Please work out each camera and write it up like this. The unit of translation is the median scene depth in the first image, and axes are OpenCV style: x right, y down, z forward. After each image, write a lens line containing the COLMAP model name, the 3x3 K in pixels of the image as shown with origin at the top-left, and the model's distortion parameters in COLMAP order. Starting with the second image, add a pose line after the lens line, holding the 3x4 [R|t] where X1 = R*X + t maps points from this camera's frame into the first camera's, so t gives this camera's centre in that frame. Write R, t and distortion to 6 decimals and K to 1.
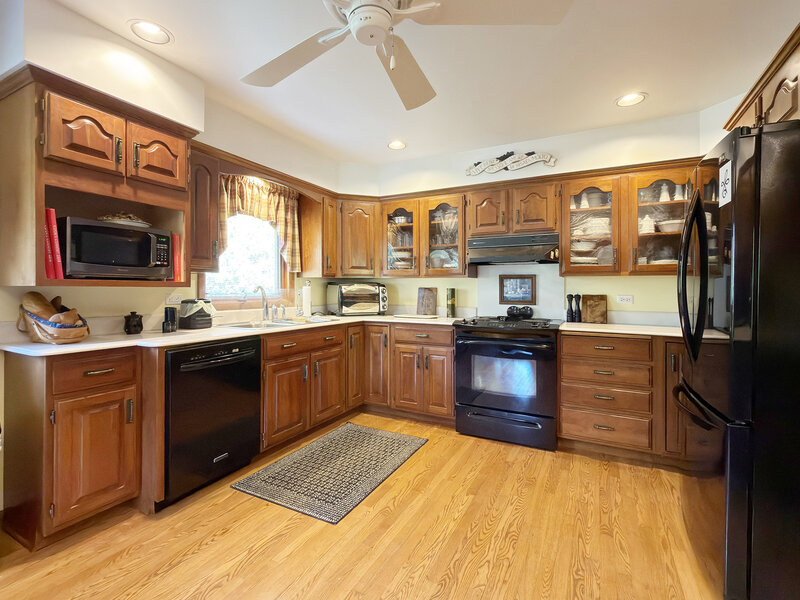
lens RADIAL K [[377.9, 0, 403.3], [0, 377.9, 287.5], [0, 0, 1]] dist [-0.001870, -0.000209]
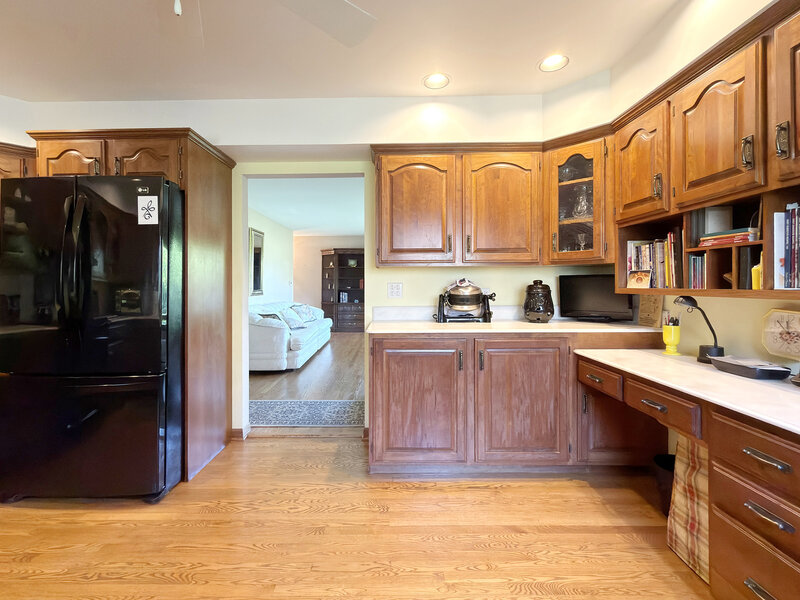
lens RADIAL K [[372.2, 0, 397.1], [0, 372.2, 280.0], [0, 0, 1]] dist [0.002458, 0.000591]
pose [[-0.463173, 0.009626, 0.886215, -0.399610], [0.000124, 0.999942, -0.010796, 0.003767], [-0.886268, -0.004891, -0.463148, 0.397957]]
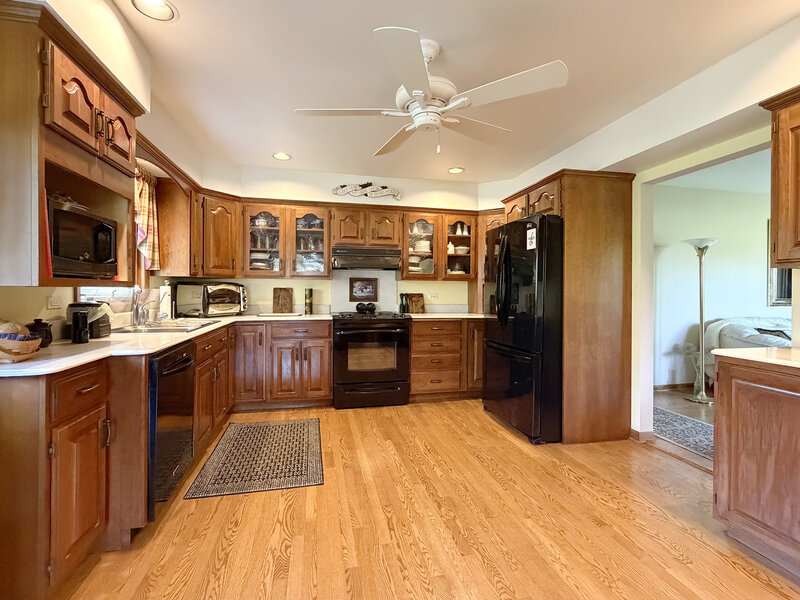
lens RADIAL K [[377.9, 0, 403.3], [0, 377.9, 287.5], [0, 0, 1]] dist [-0.001870, -0.000209]
pose [[0.755702, 0.004431, 0.654901, -0.491008], [-0.005284, 0.999986, -0.000669, -0.002311], [-0.654895, -0.002955, 0.755714, -0.050461]]
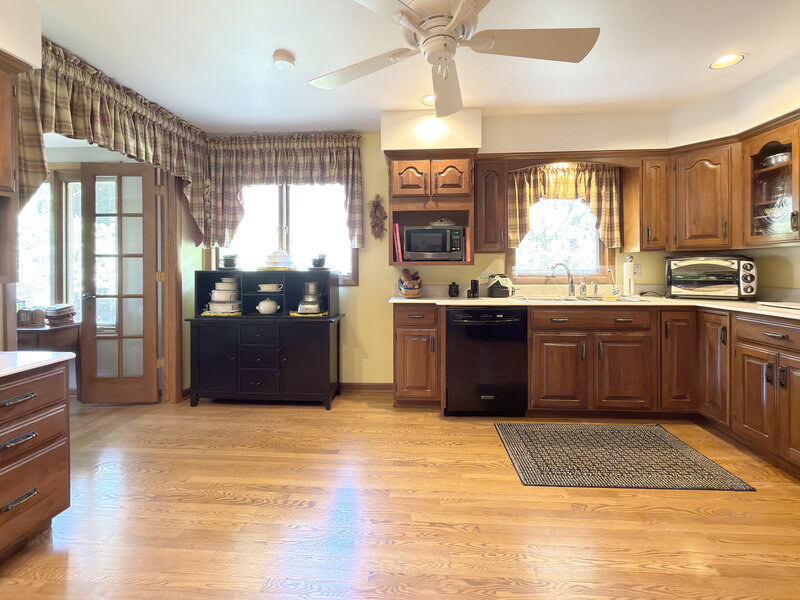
lens RADIAL K [[371.4, 0, 399.8], [0, 371.4, 268.2], [0, 0, 1]] dist [0.000473, -0.000049]
pose [[0.394781, -0.005150, -0.918761, 0.411620], [0.012146, 0.999926, -0.000386, 0.005301], [0.918695, -0.011007, 0.394815, 0.168636]]
